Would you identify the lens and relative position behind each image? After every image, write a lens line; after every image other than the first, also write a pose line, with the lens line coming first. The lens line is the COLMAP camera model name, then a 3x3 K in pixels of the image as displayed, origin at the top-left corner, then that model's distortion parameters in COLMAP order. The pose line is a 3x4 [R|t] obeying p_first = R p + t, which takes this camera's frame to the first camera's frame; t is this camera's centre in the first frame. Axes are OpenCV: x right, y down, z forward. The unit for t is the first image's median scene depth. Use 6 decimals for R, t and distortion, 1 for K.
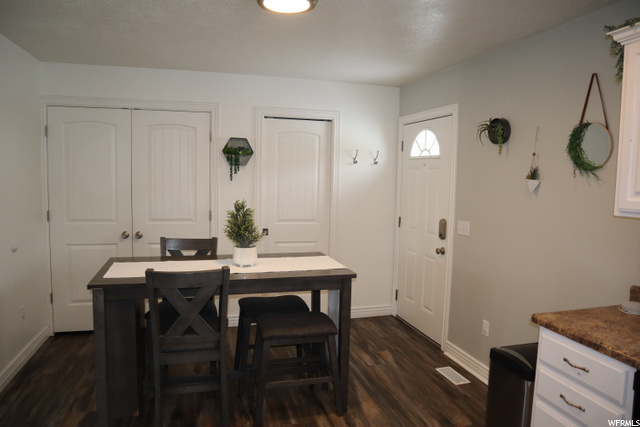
lens RADIAL K [[440.2, 0, 325.5], [0, 440.2, 211.0], [0, 0, 1]] dist [-0.113145, 0.060040]
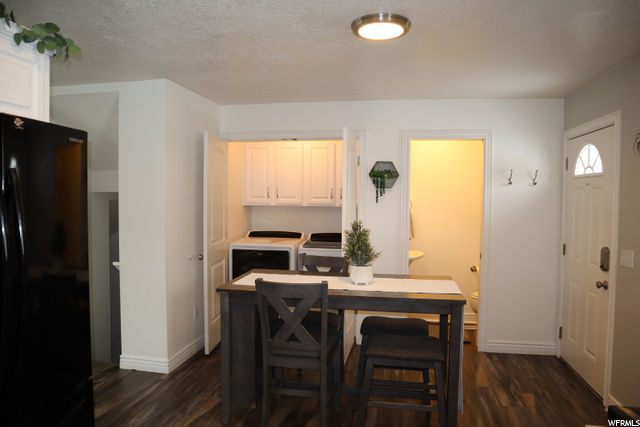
lens RADIAL K [[440.2, 0, 315.8], [0, 440.2, 211.3], [0, 0, 1]] dist [-0.113145, 0.060040]
pose [[0.893368, 0.005682, -0.449289, 0.146477], [-0.029615, 0.998490, -0.046258, 0.003682], [0.448348, 0.054631, 0.892188, 0.013300]]
